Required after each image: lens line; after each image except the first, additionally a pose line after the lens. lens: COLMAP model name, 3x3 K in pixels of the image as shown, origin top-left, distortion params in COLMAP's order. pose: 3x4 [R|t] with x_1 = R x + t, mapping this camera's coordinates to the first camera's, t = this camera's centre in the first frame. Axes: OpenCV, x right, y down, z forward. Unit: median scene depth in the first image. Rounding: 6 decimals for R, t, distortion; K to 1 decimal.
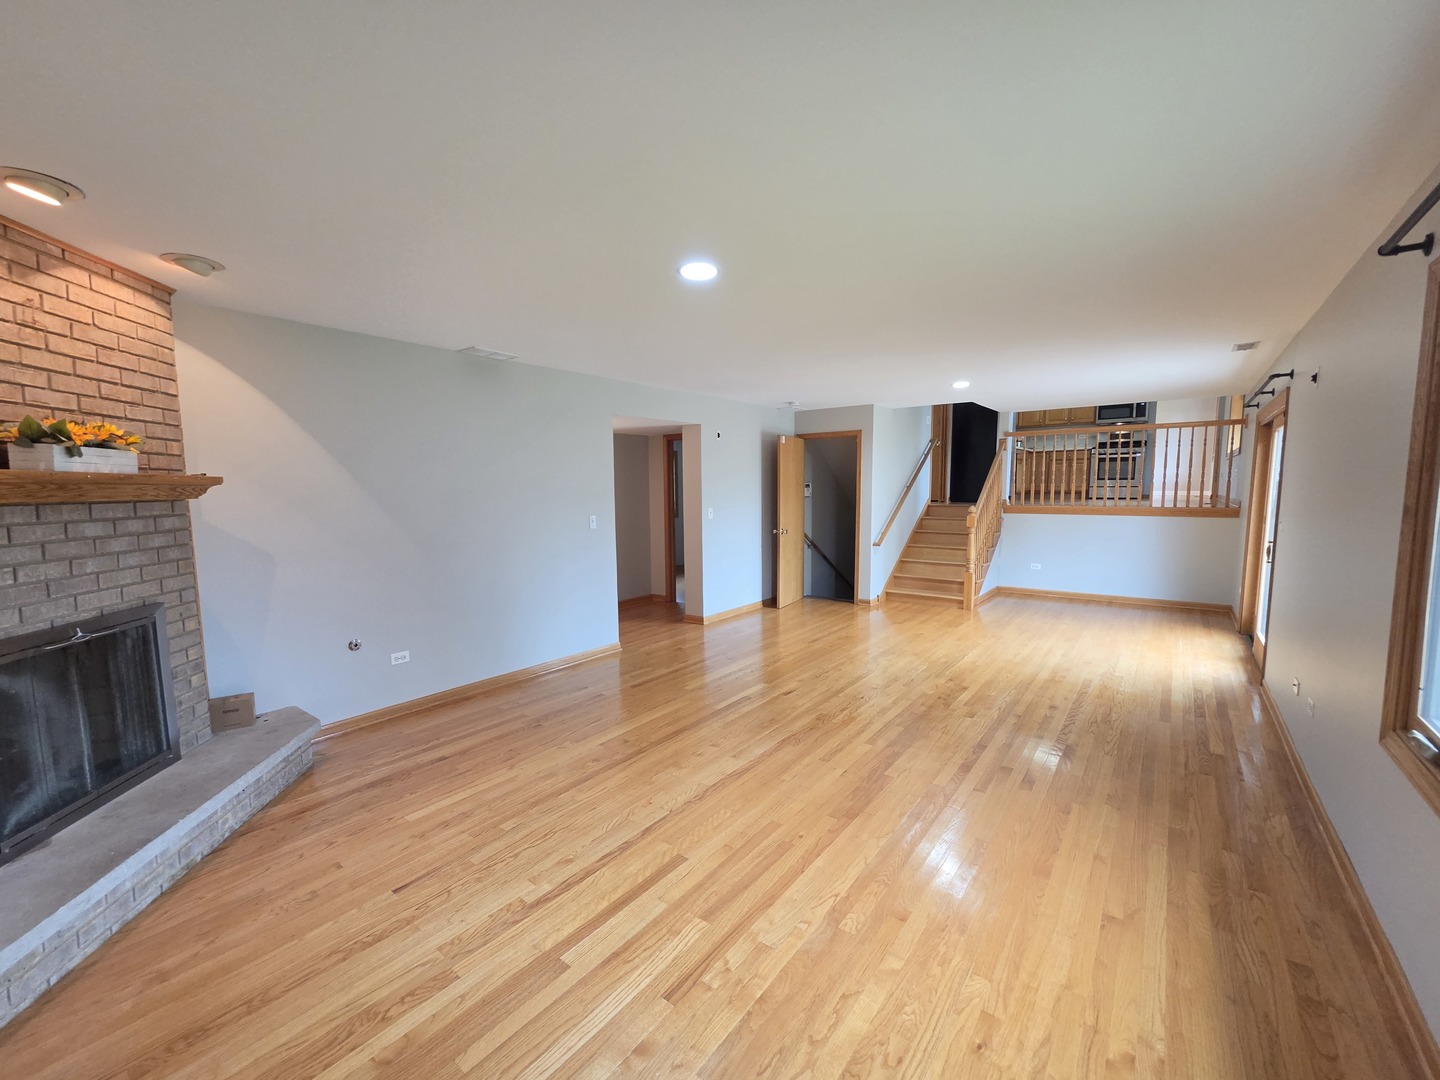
lens RADIAL K [[590.3, 0, 714.5], [0, 590.3, 546.7], [0, 0, 1]] dist [-0.001776, -0.000250]
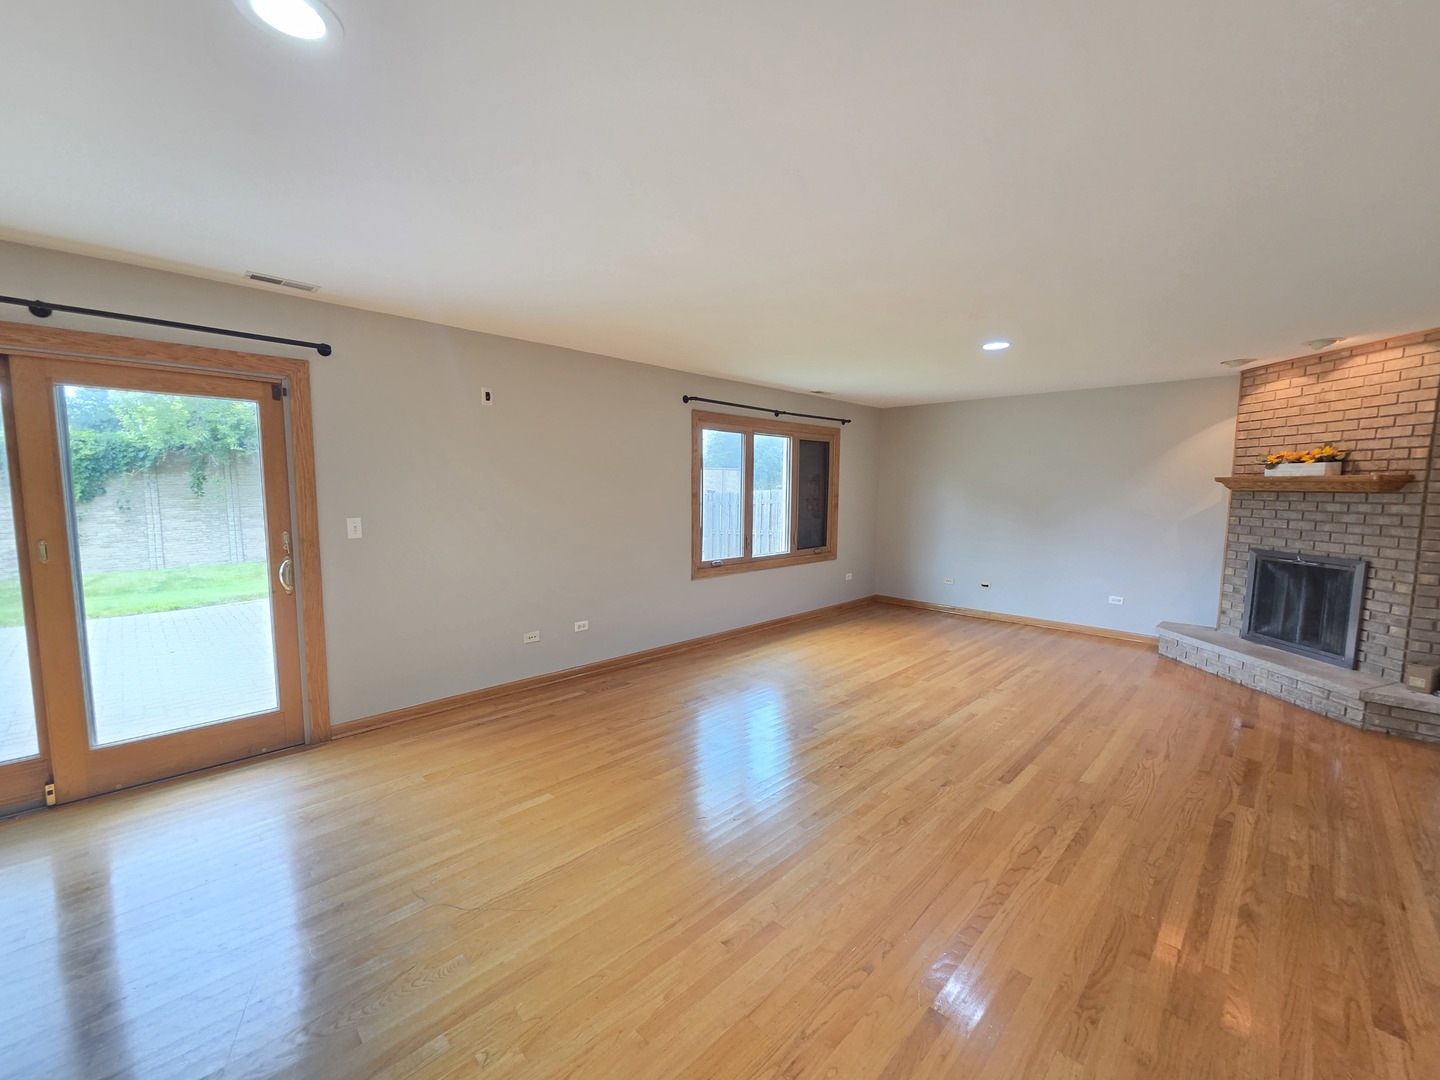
lens RADIAL K [[591.6, 0, 712.3], [0, 591.6, 549.7], [0, 0, 1]] dist [-0.003641, 0.003081]
pose [[-0.992158, -0.008419, 0.124708, 0.539898], [0.017274, 0.978919, 0.203516, -0.284310], [-0.123793, 0.204074, -0.971097, 2.842523]]
